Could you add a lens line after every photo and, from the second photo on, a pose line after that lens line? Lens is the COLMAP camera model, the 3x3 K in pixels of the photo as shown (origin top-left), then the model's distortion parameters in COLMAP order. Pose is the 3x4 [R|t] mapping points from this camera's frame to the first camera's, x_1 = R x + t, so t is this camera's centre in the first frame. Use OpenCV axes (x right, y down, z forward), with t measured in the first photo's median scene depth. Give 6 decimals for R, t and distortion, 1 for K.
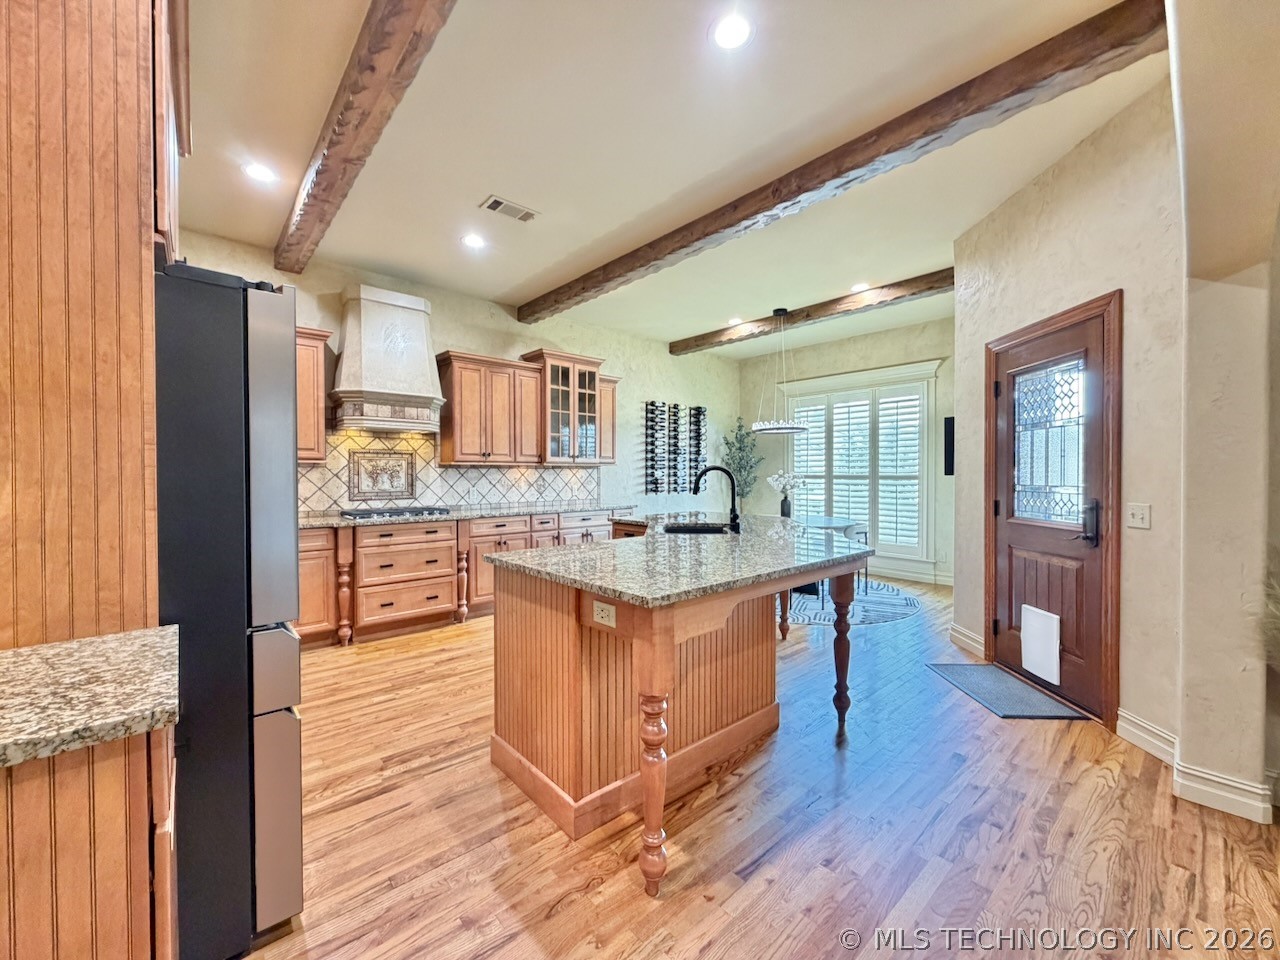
lens RADIAL K [[509.8, 0, 638.6], [0, 509.8, 478.5], [0, 0, 1]] dist [0.000966, -0.001157]
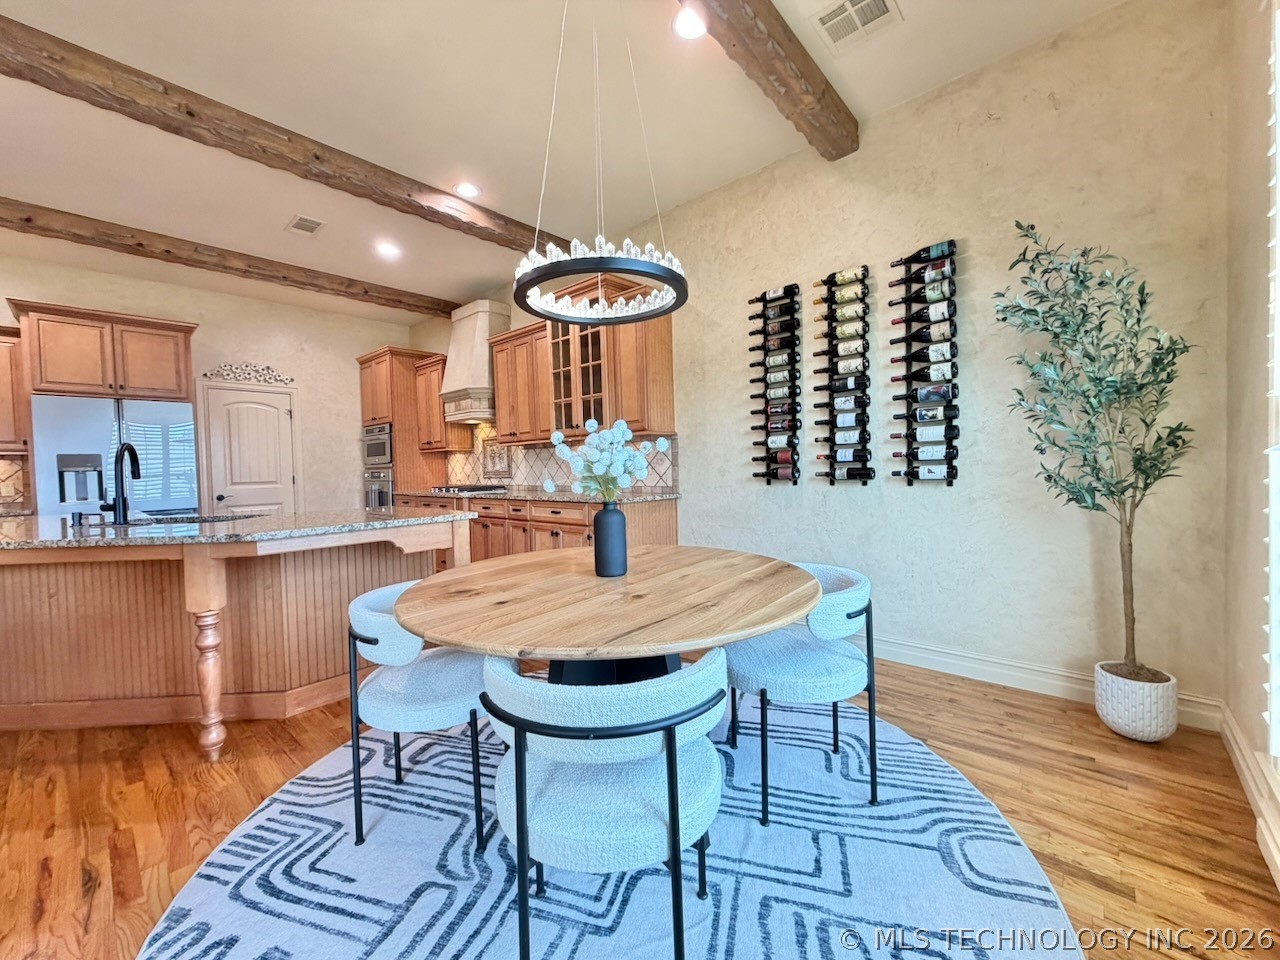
lens RADIAL K [[509.8, 0, 636.2], [0, 509.8, 483.1], [0, 0, 1]] dist [0.000966, -0.001157]
pose [[0.115001, 0.032947, -0.992819, 0.685355], [0.016654, 0.999245, 0.035090, 0.015005], [0.993226, -0.020570, 0.114365, 1.110546]]
